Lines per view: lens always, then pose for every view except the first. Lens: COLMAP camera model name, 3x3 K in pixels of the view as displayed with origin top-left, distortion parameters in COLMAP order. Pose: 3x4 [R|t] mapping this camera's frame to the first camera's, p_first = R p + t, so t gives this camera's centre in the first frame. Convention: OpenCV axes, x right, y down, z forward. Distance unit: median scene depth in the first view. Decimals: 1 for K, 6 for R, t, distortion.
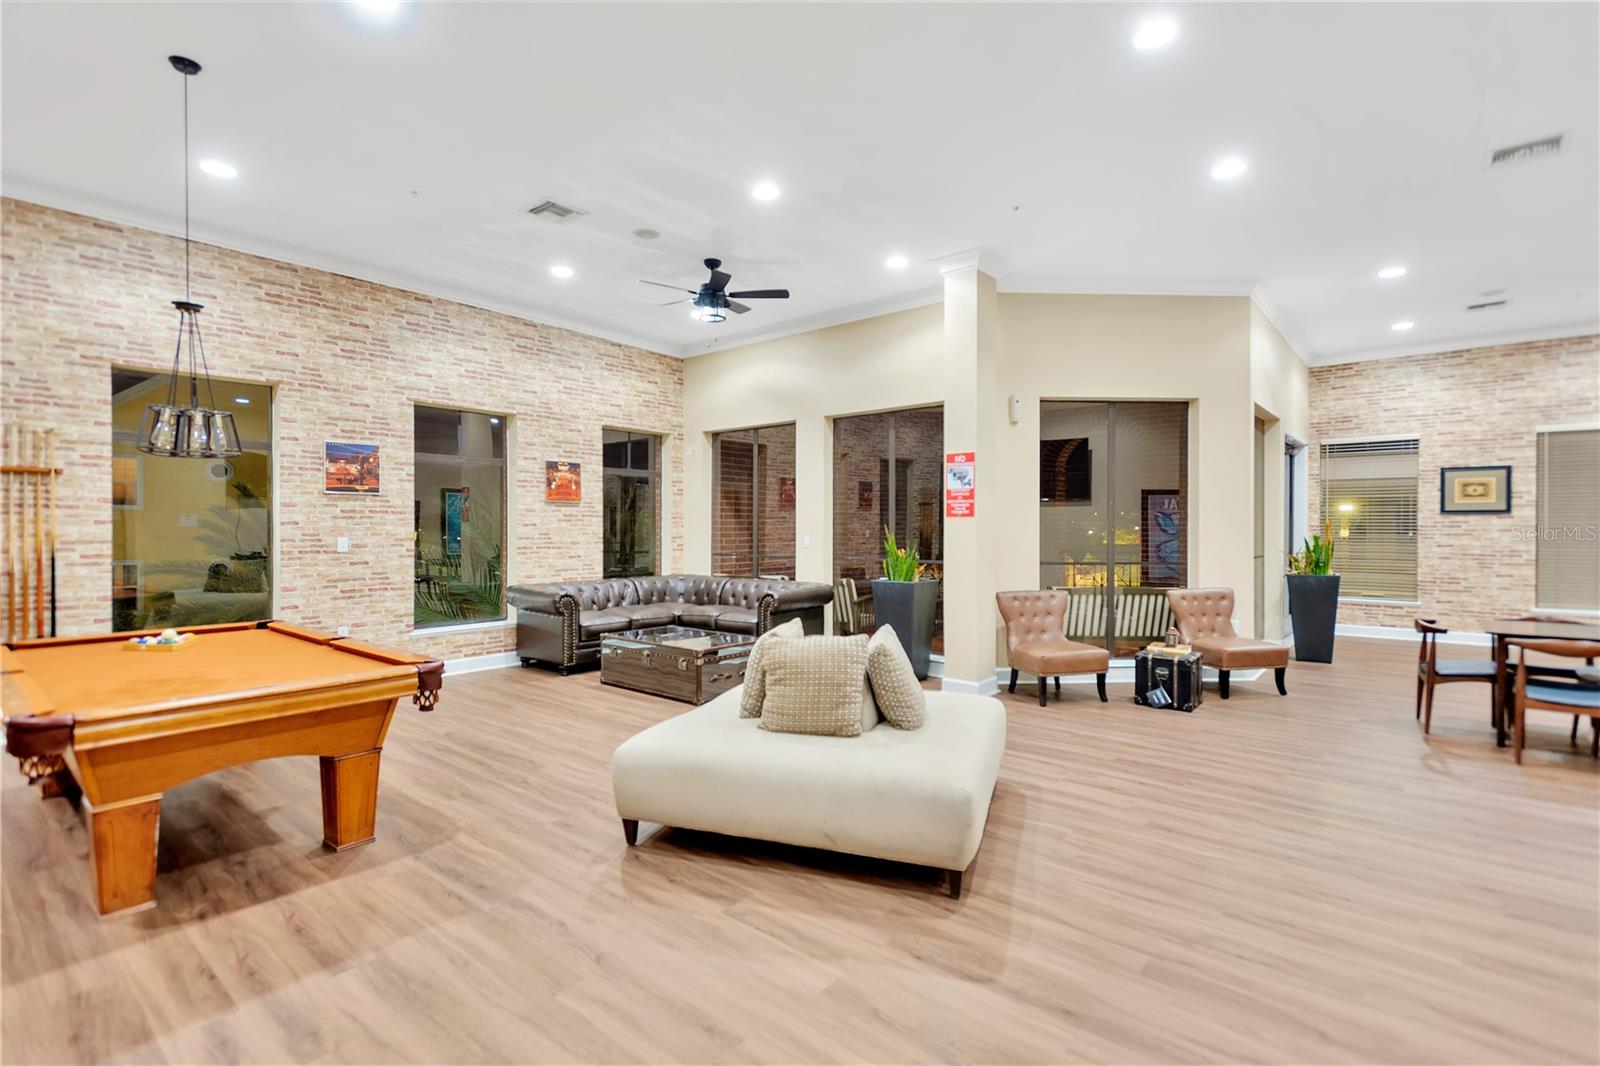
lens RADIAL K [[763.8, 0, 792.3], [0, 763.8, 531.5], [0, 0, 1]] dist [0.014903, -0.001158]
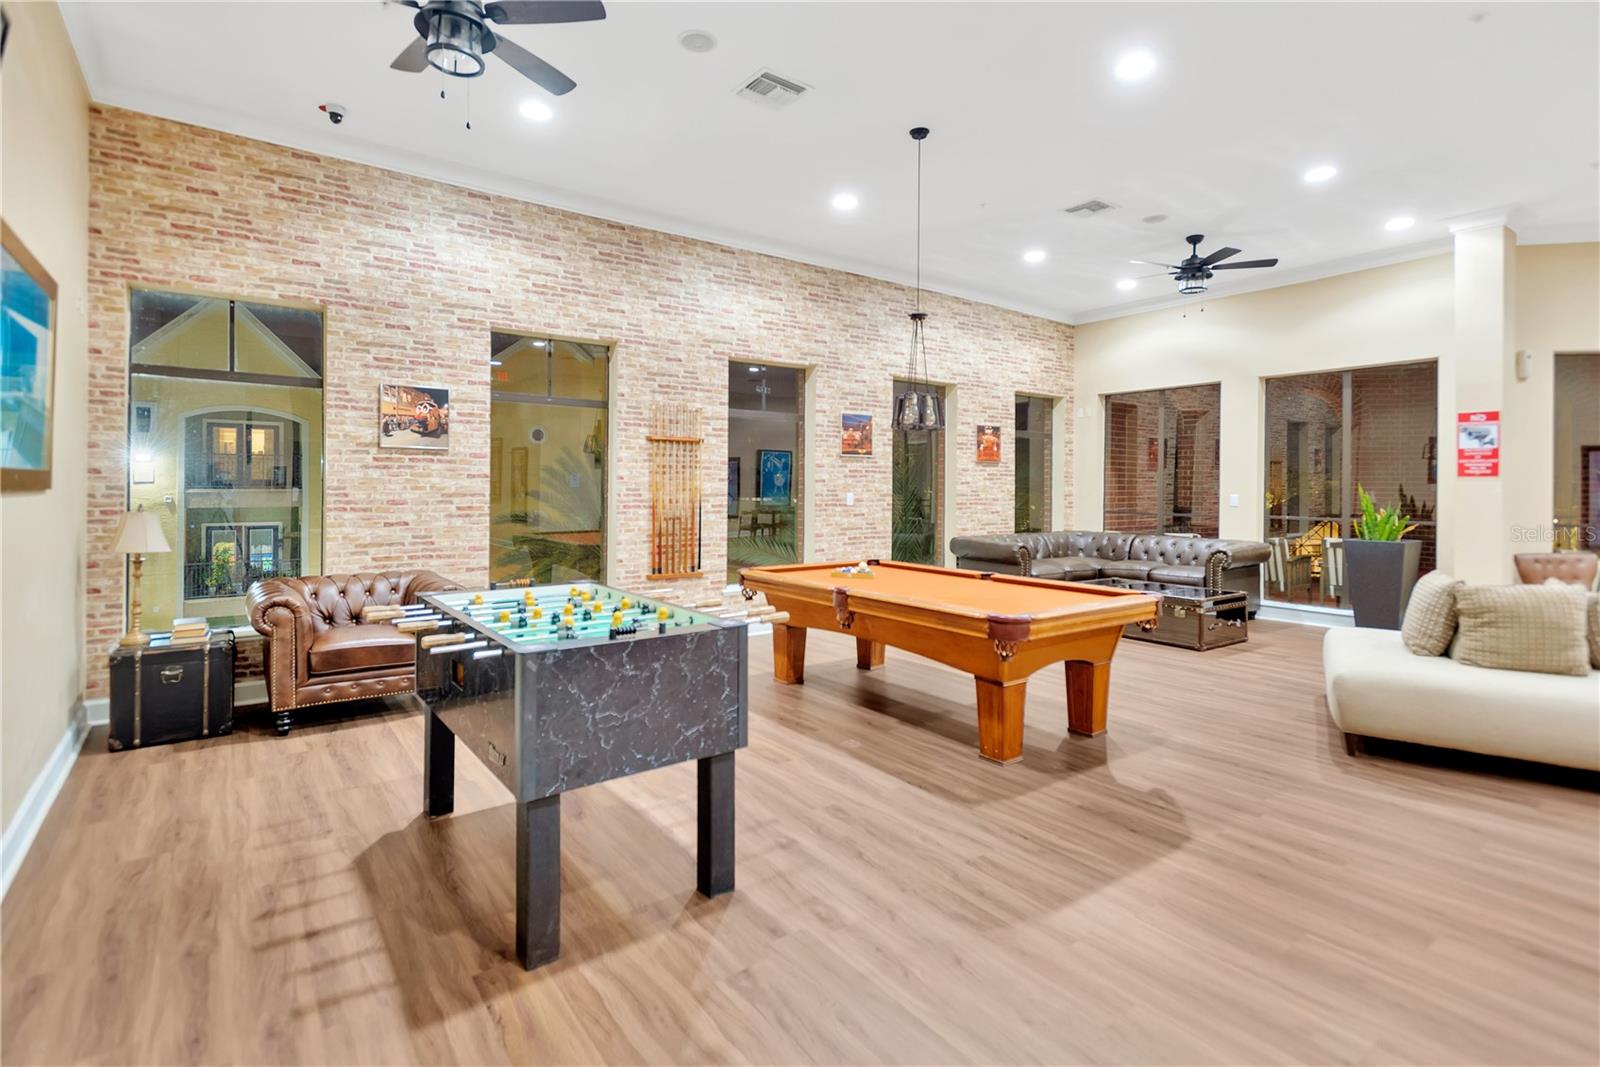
lens RADIAL K [[763.8, 0, 843.4], [0, 763.8, 487.8], [0, 0, 1]] dist [0.014903, -0.001158]
pose [[0.970062, 0.005175, -0.242802, -0.296439], [-0.005939, 0.999979, -0.002415, 0.002453], [0.242785, 0.003785, 0.970073, -0.147116]]
